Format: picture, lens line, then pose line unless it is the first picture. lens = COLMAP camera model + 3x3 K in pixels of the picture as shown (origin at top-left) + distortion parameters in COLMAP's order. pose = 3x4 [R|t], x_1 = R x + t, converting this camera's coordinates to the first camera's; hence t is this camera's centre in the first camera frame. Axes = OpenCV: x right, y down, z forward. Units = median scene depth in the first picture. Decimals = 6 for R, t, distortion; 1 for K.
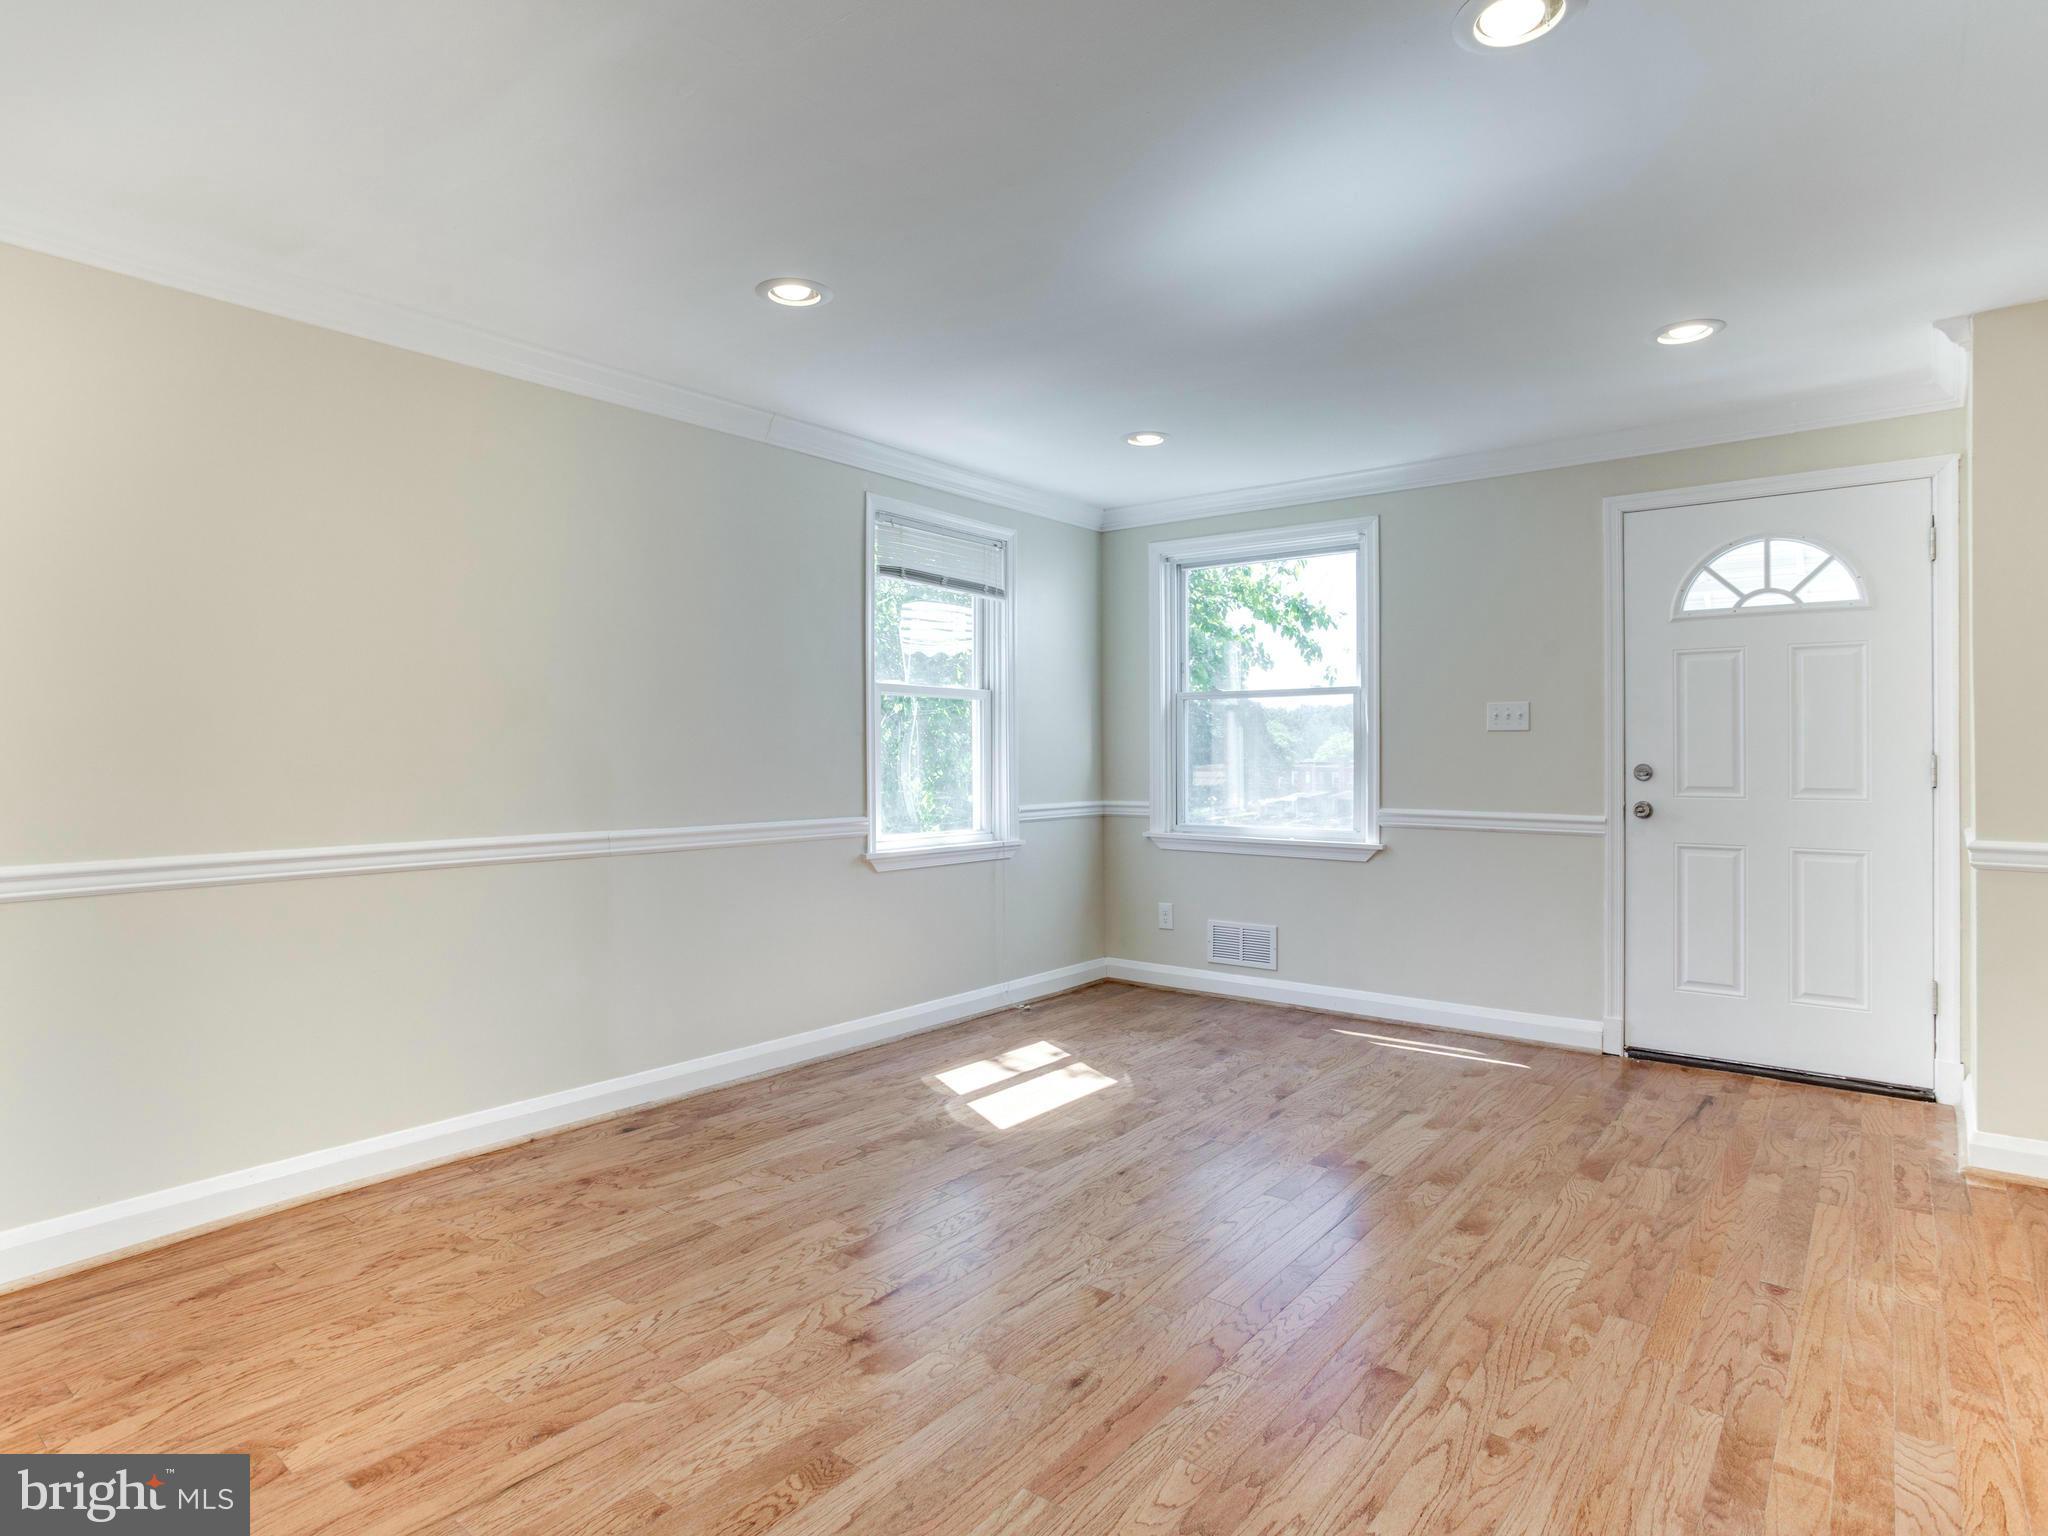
lens RADIAL K [[1114.9, 0, 1018.9], [0, 1114.9, 758.5], [0, 0, 1]] dist [-0.052251, 0.032447]
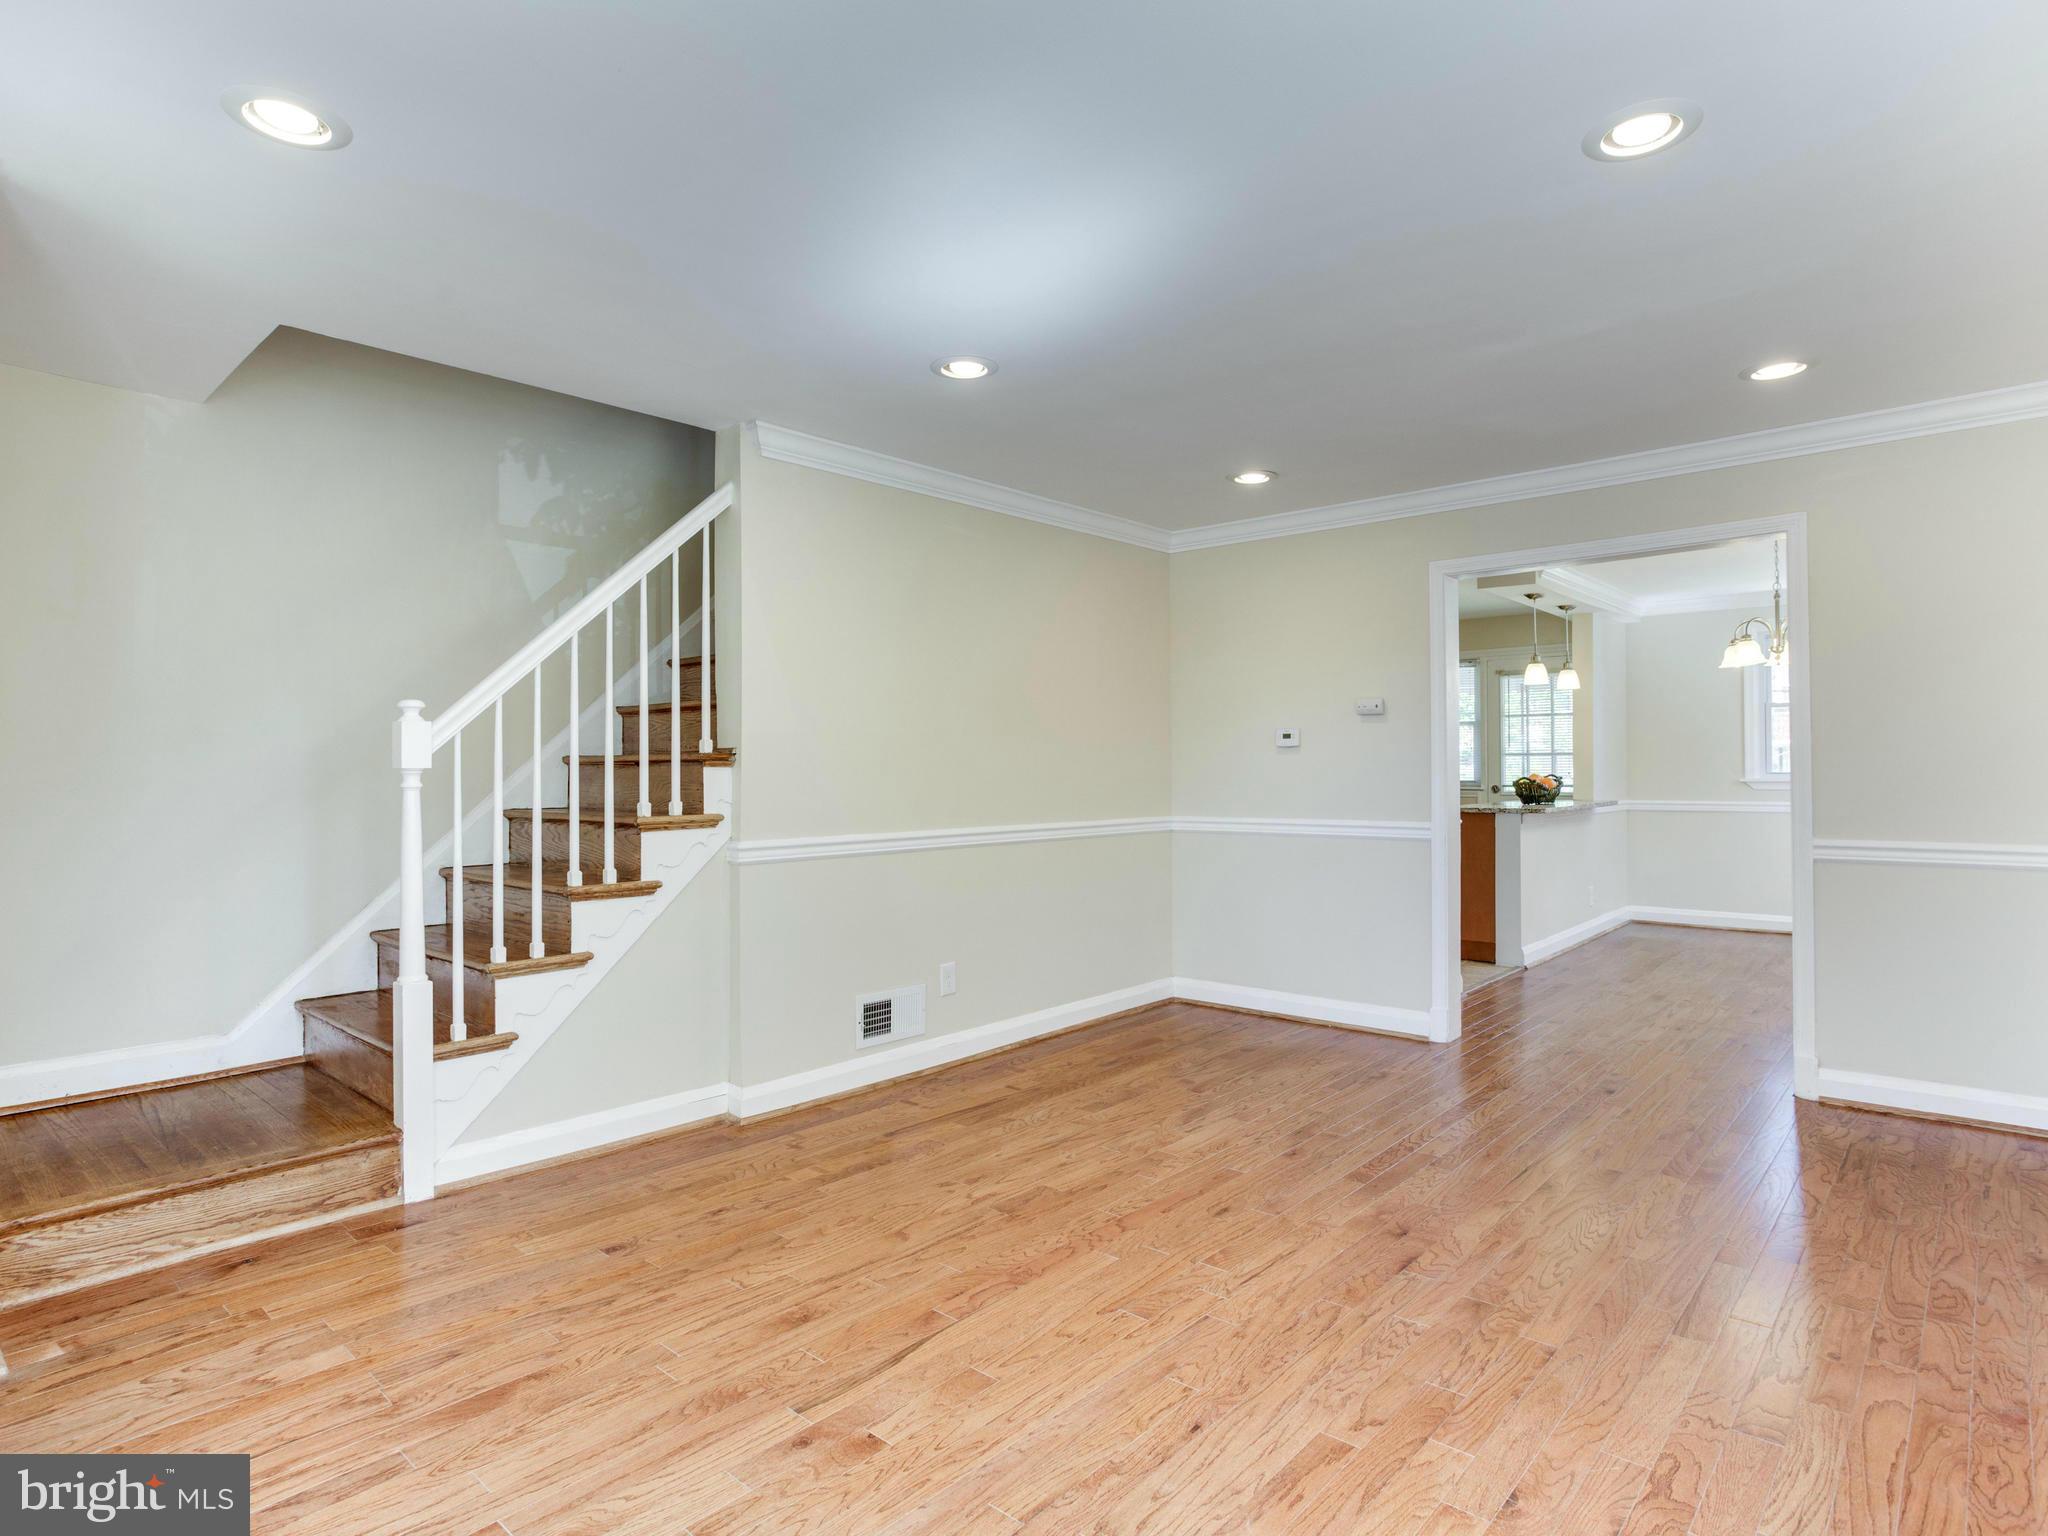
lens RADIAL K [[1114.9, 0, 1018.9], [0, 1114.9, 758.5], [0, 0, 1]] dist [-0.052251, 0.032447]
pose [[-0.998398, 0.006705, 0.056175, 0.158204], [0.006253, 0.999947, -0.008222, -0.010319], [-0.056227, -0.007858, -0.998387, 1.654761]]
